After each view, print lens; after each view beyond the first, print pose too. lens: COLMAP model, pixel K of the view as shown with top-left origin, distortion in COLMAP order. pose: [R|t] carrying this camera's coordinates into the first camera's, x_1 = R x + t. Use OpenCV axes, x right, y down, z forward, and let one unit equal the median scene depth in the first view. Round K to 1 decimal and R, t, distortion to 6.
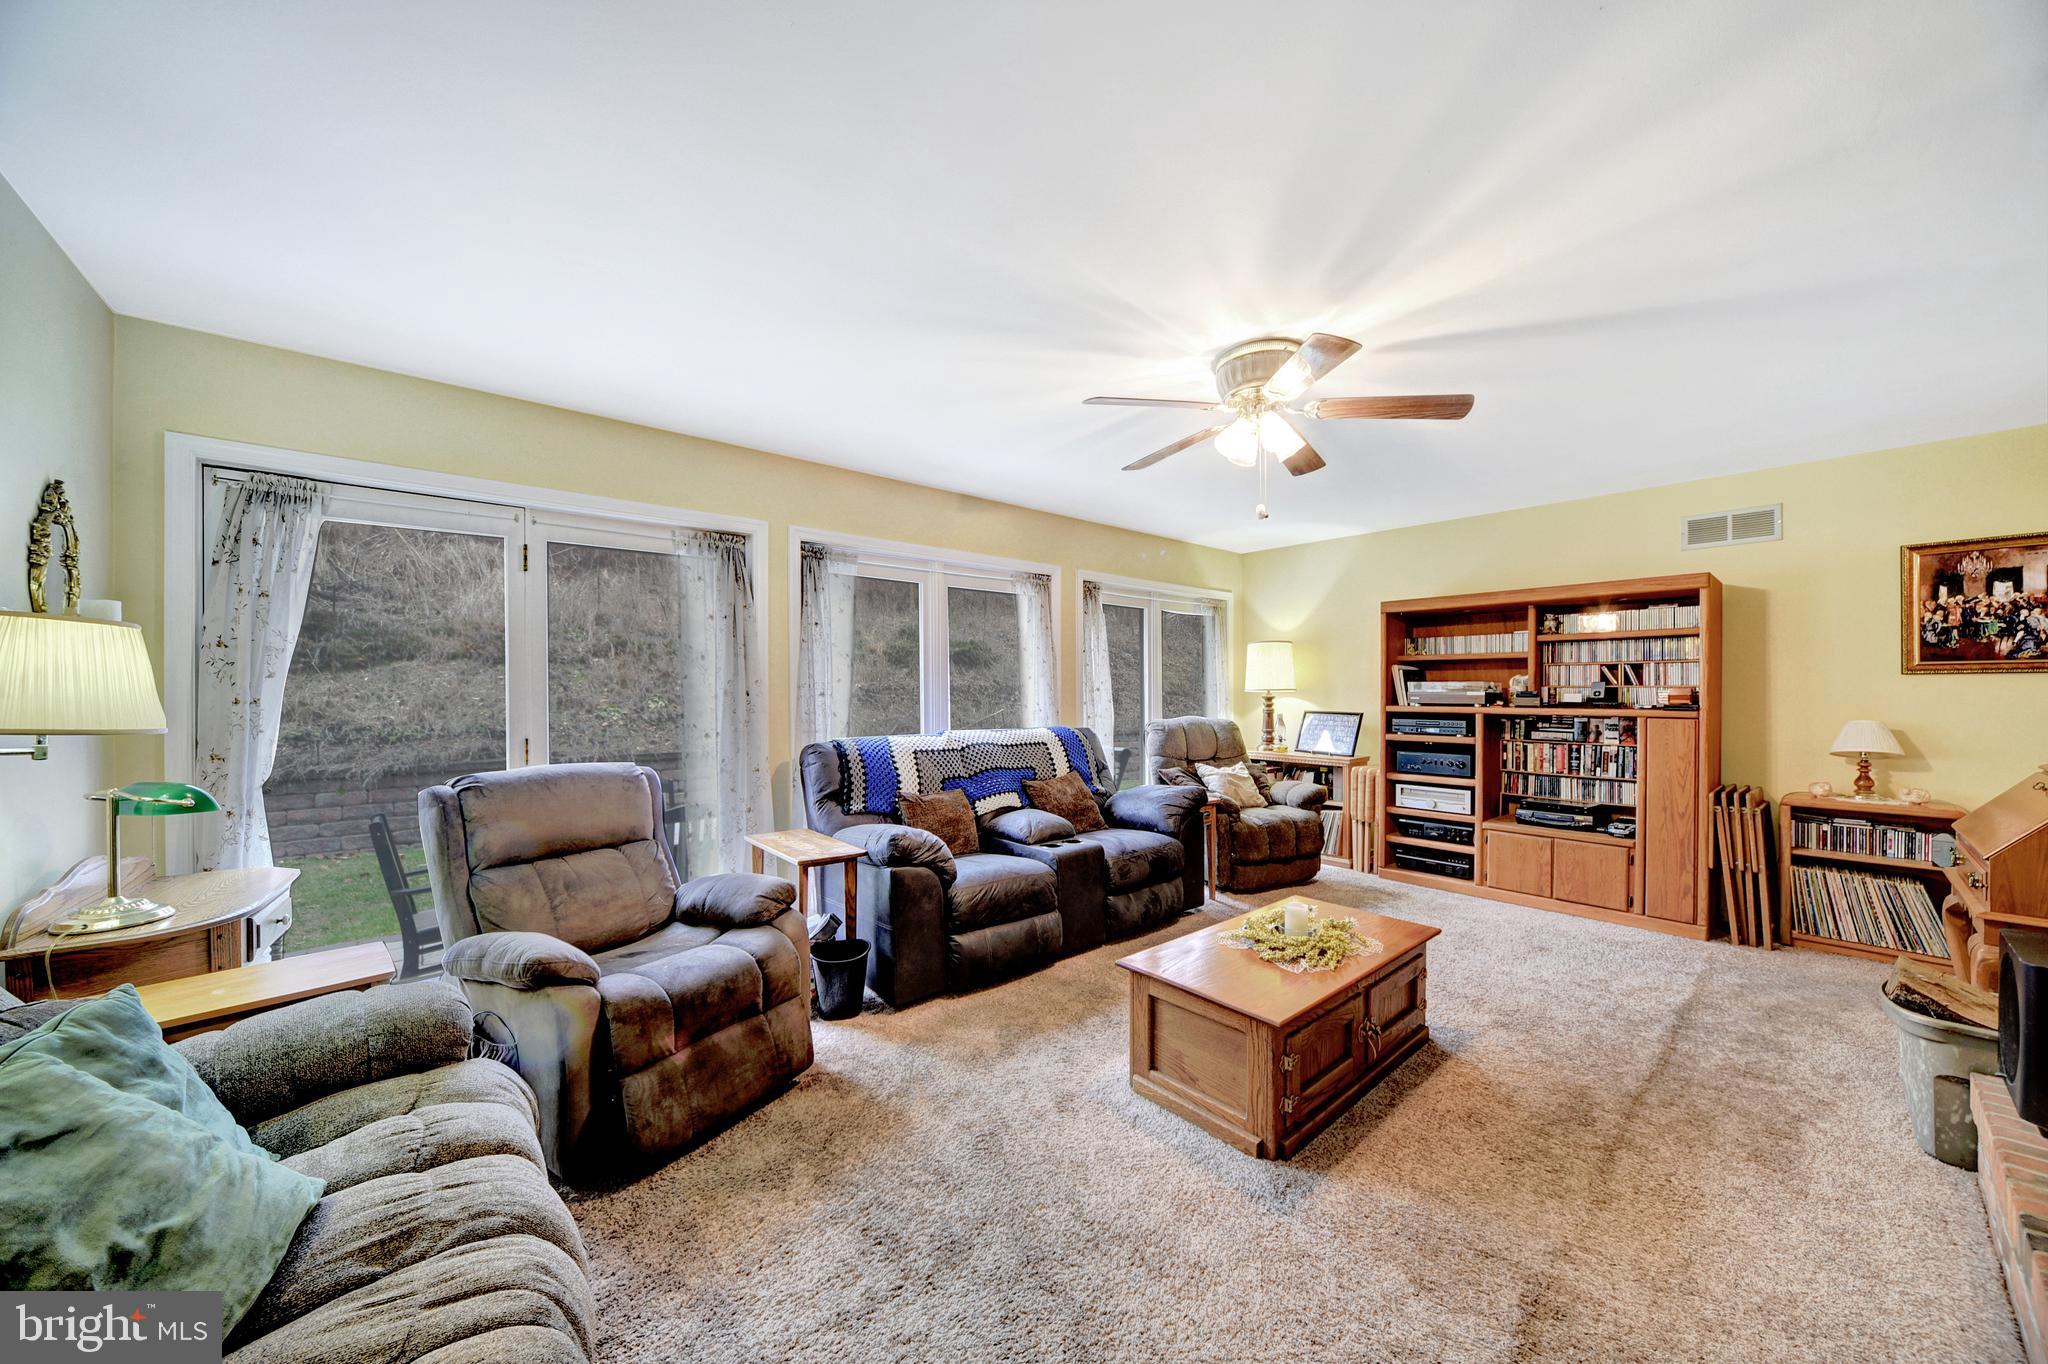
lens RADIAL K [[722.7, 0, 1032.2], [0, 722.7, 687.2], [0, 0, 1]] dist [-0.002106, -0.000202]
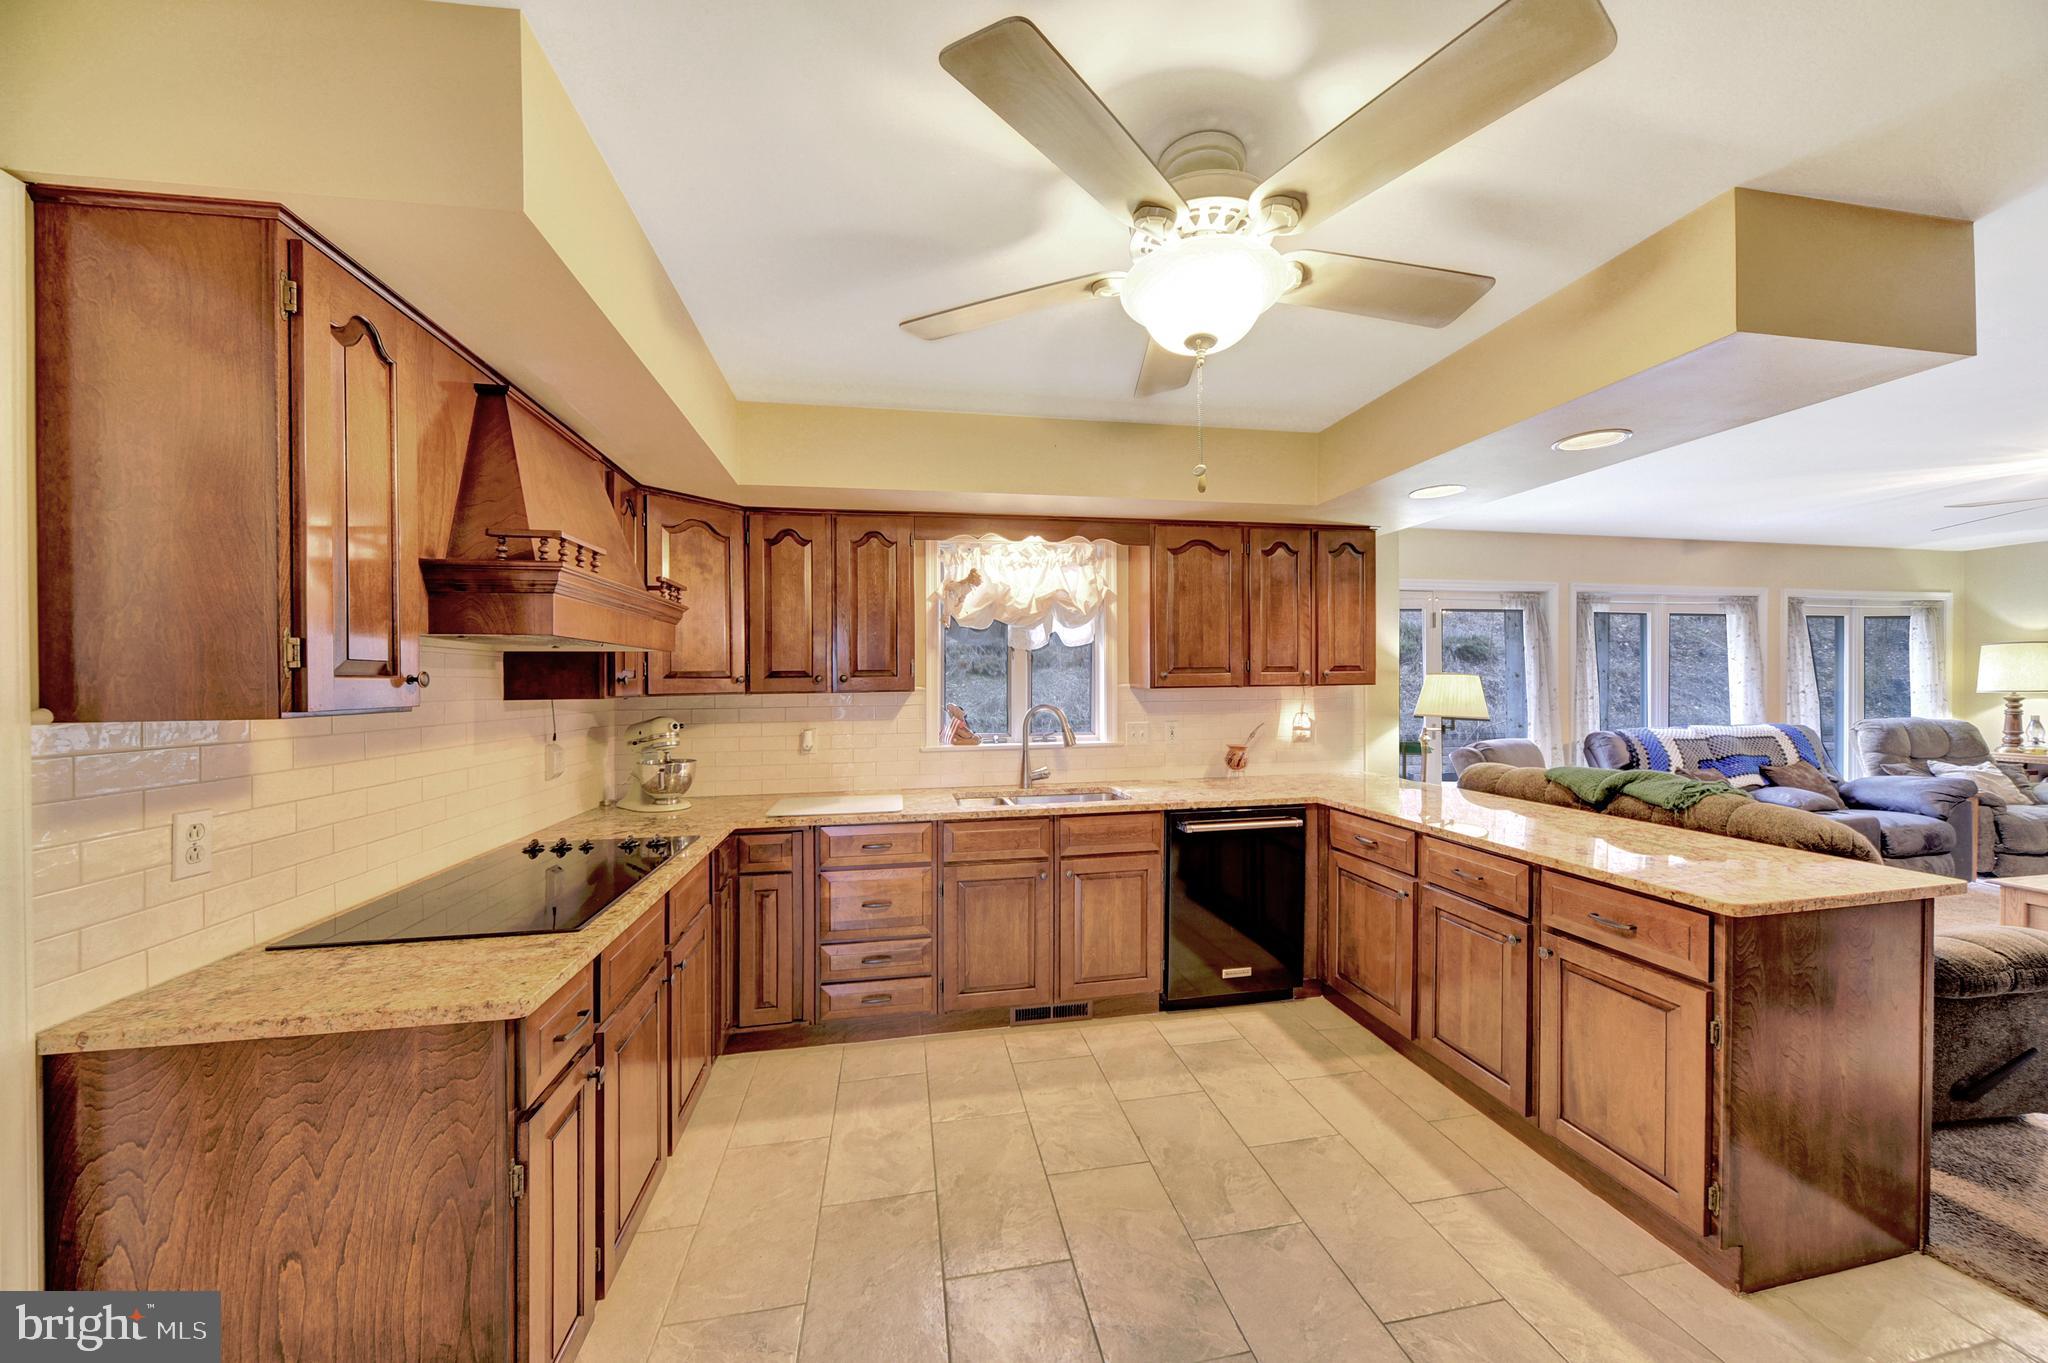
lens RADIAL K [[722.7, 0, 1032.2], [0, 722.7, 686.7], [0, 0, 1]] dist [-0.002106, -0.000202]
pose [[0.868925, -0.003467, -0.494931, -0.462191], [0.008205, 0.999939, 0.007402, -0.027072], [0.494876, -0.010493, 0.868900, -0.679663]]
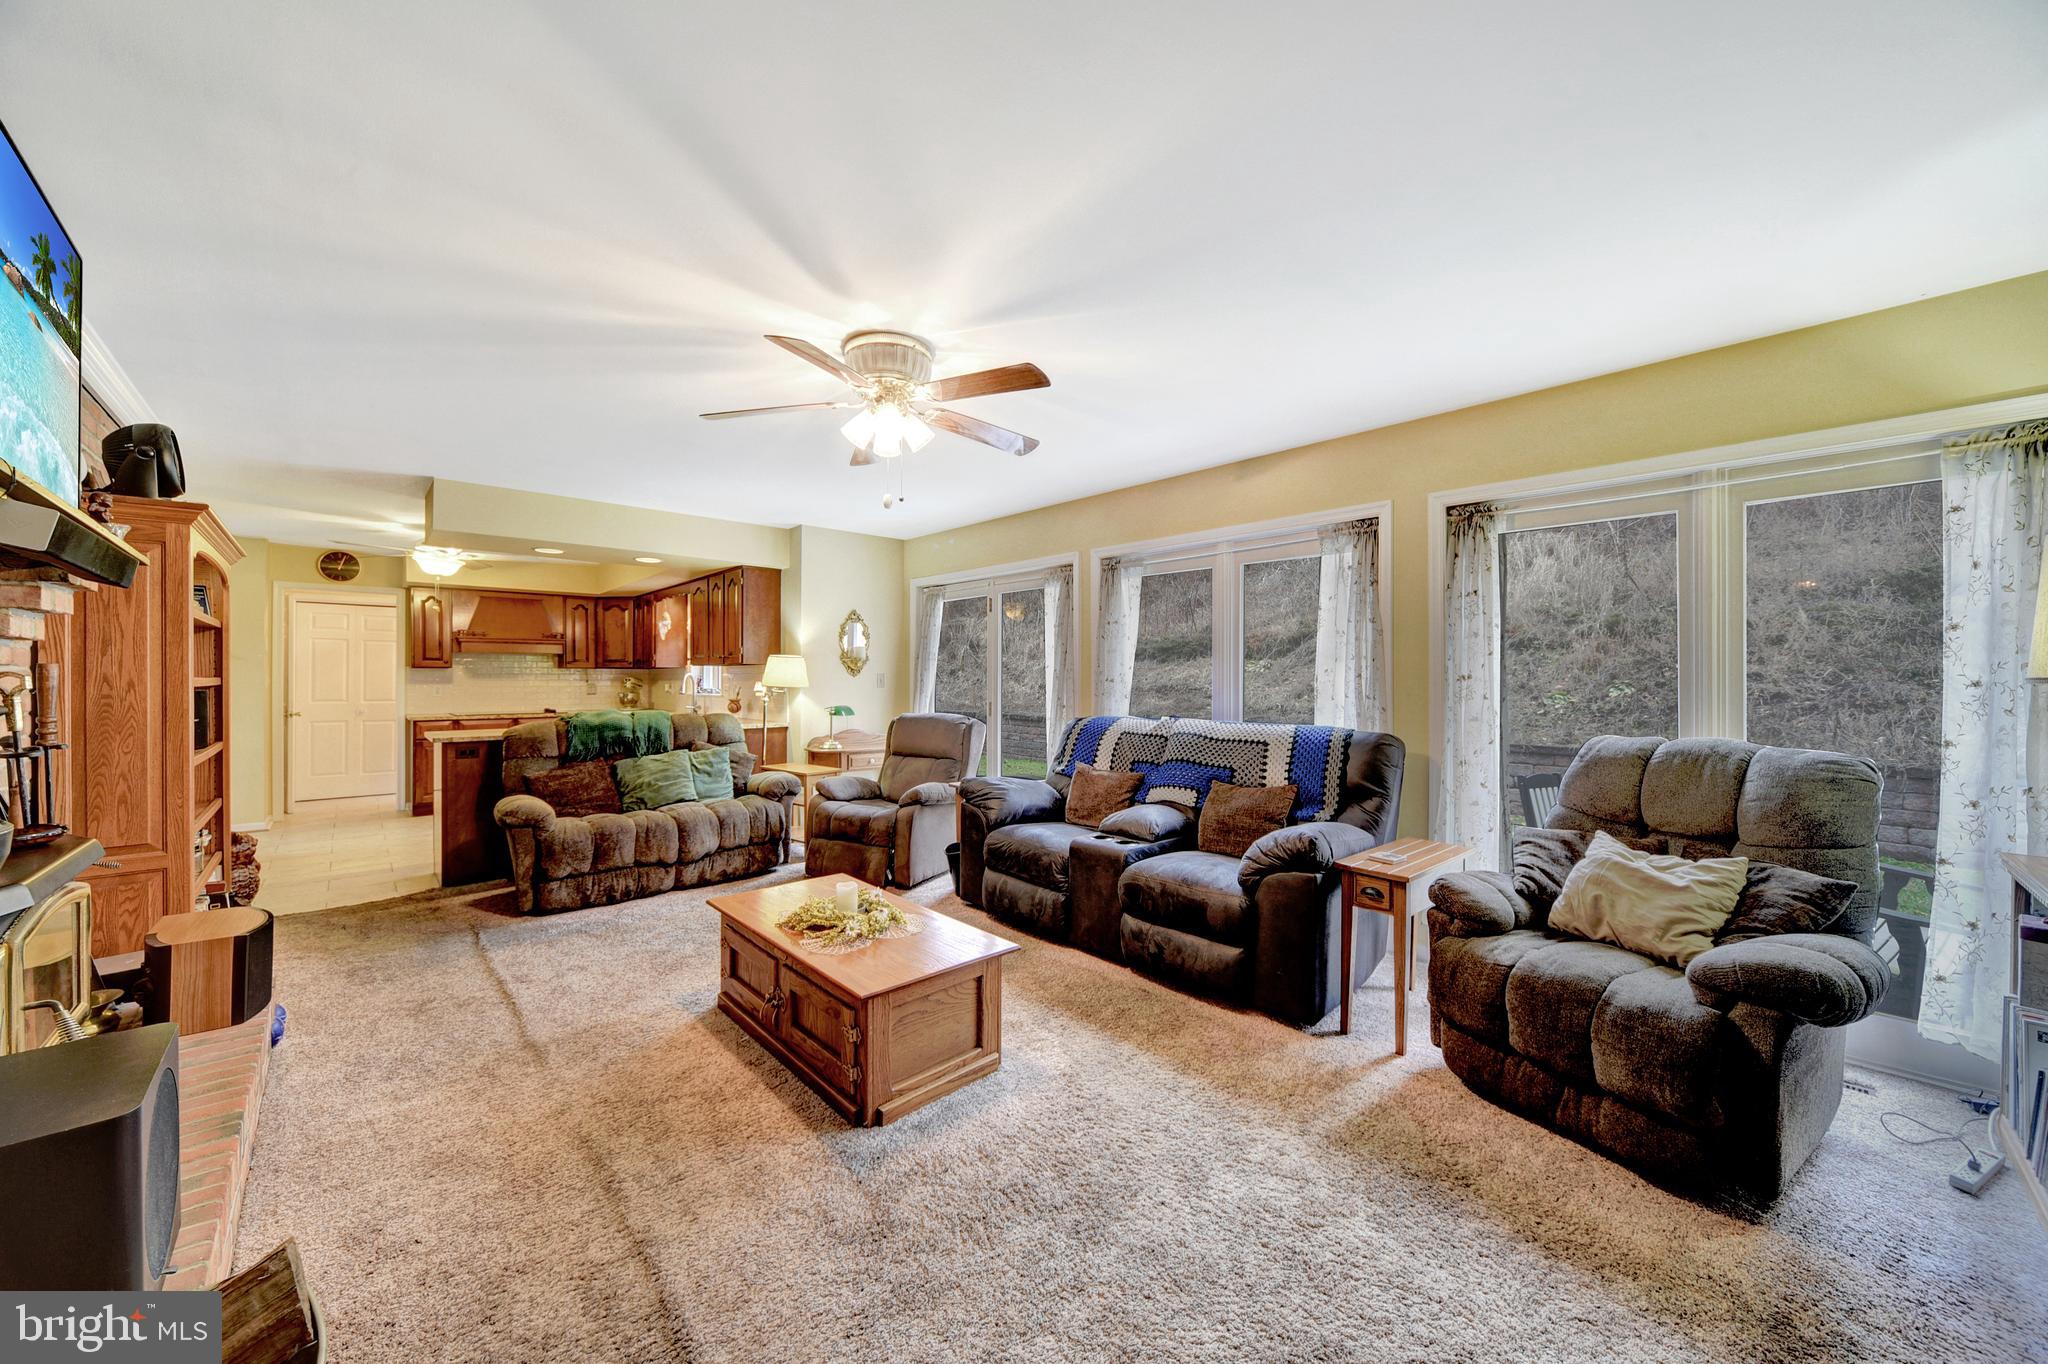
lens RADIAL K [[734.0, 0, 1023.7], [0, 734.0, 669.8], [0, 0, 1]] dist [0.000362, 0.000051]
pose [[0.029796, -0.004252, -0.999547, 0.796711], [0.000400, 0.999991, -0.004242, -0.001409], [0.999556, -0.000273, 0.029798, 0.681491]]
